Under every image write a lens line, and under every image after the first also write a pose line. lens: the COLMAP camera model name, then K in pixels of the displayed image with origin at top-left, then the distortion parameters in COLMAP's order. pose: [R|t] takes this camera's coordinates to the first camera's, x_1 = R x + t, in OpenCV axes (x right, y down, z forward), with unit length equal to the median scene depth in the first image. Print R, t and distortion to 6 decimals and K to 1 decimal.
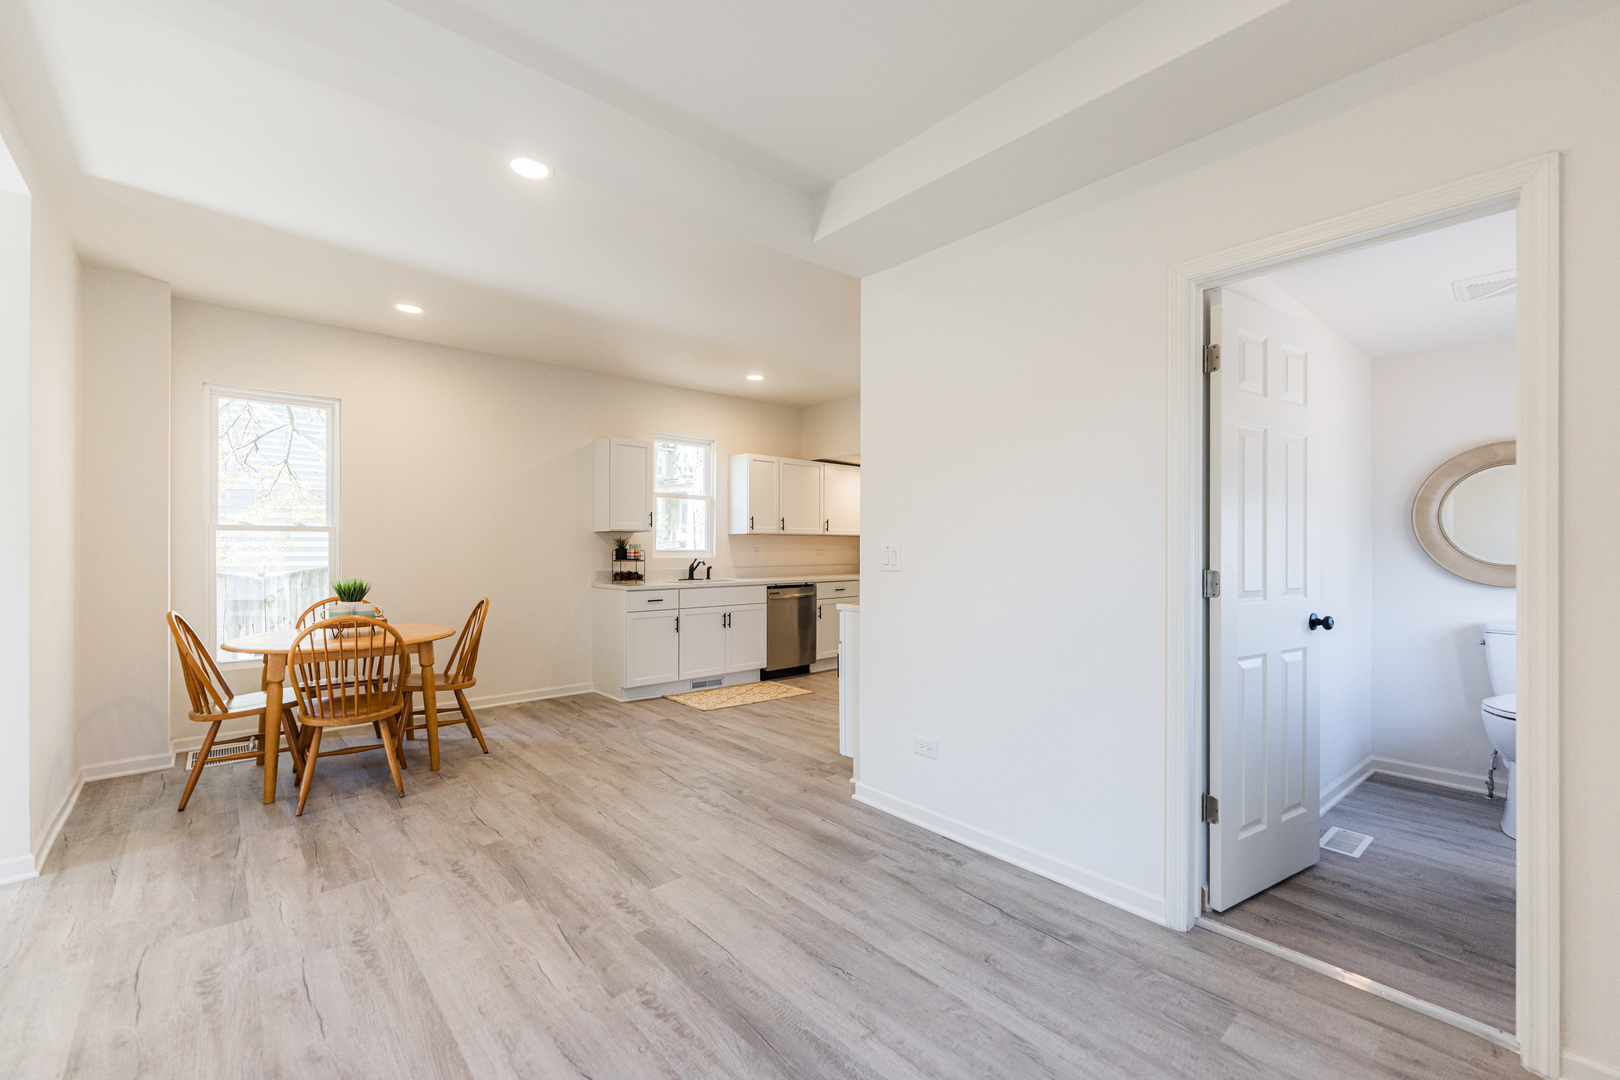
lens RADIAL K [[672.1, 0, 786.8], [0, 672.1, 551.1], [0, 0, 1]] dist [0.000648, -0.000017]
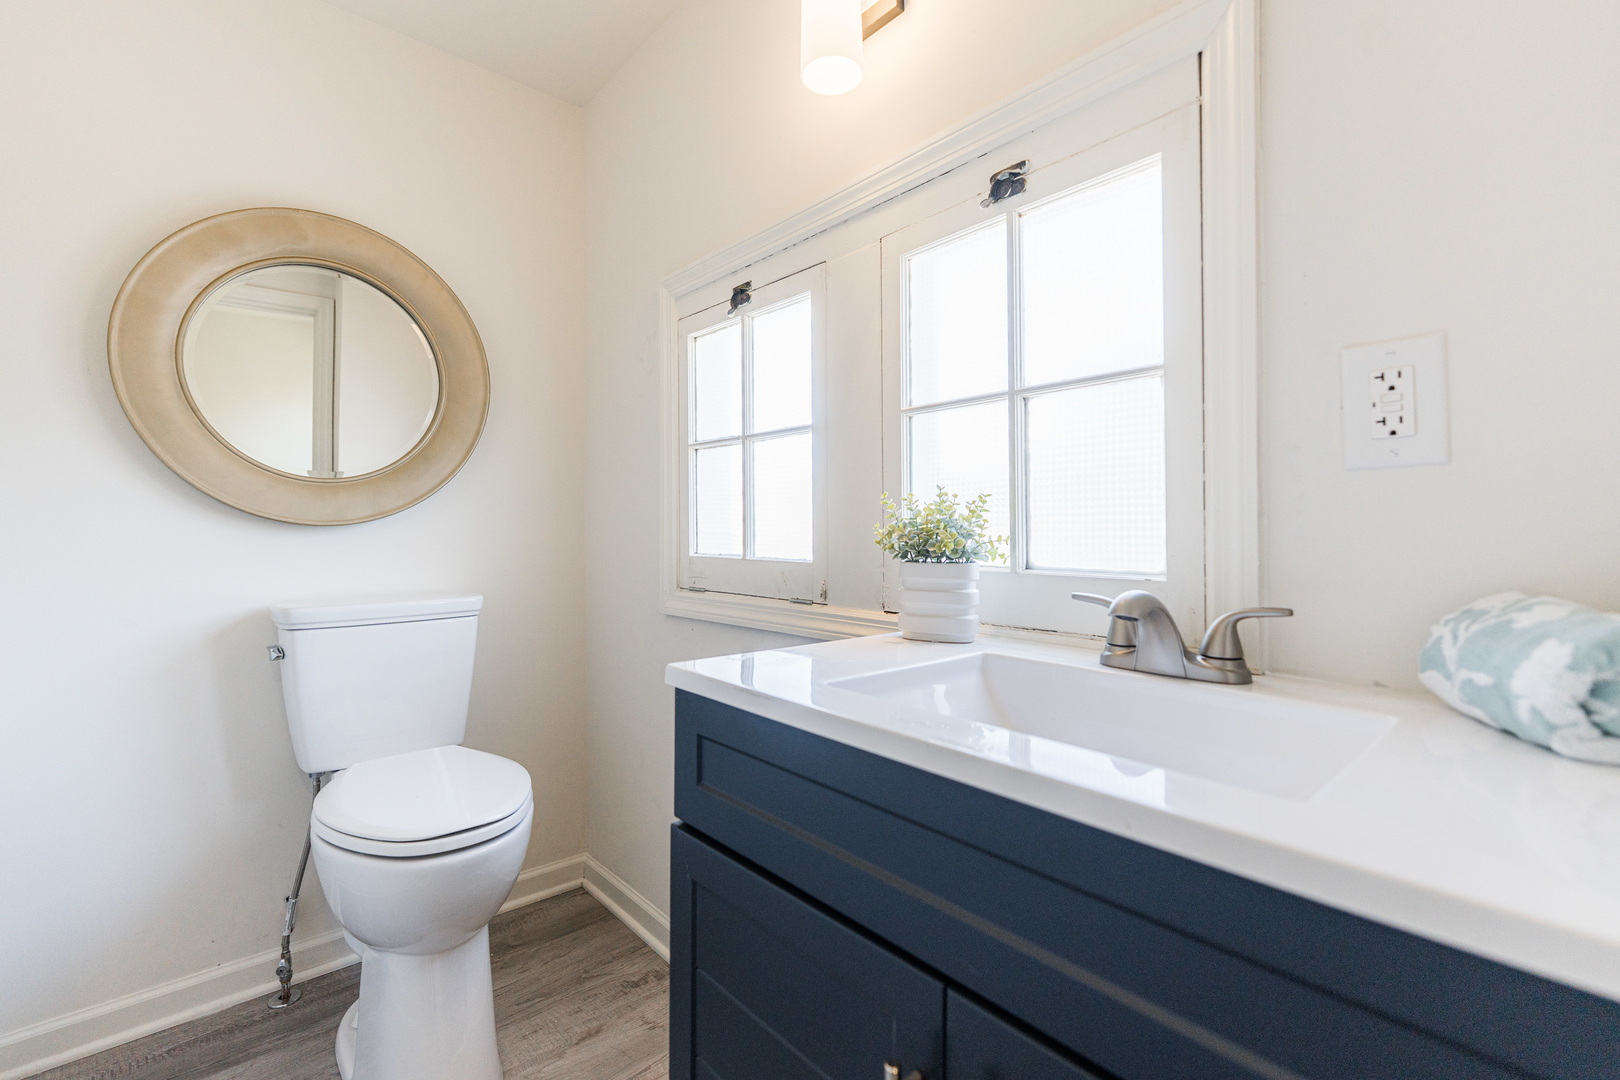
lens RADIAL K [[674.0, 0, 801.6], [0, 674.0, 513.5], [0, 0, 1]] dist [0.000804, -0.000070]
pose [[-0.028463, 0.014494, 0.999490, 0.567279], [0.005092, 0.999884, -0.014354, 0.051951], [-0.999582, 0.004681, -0.028534, 0.648676]]
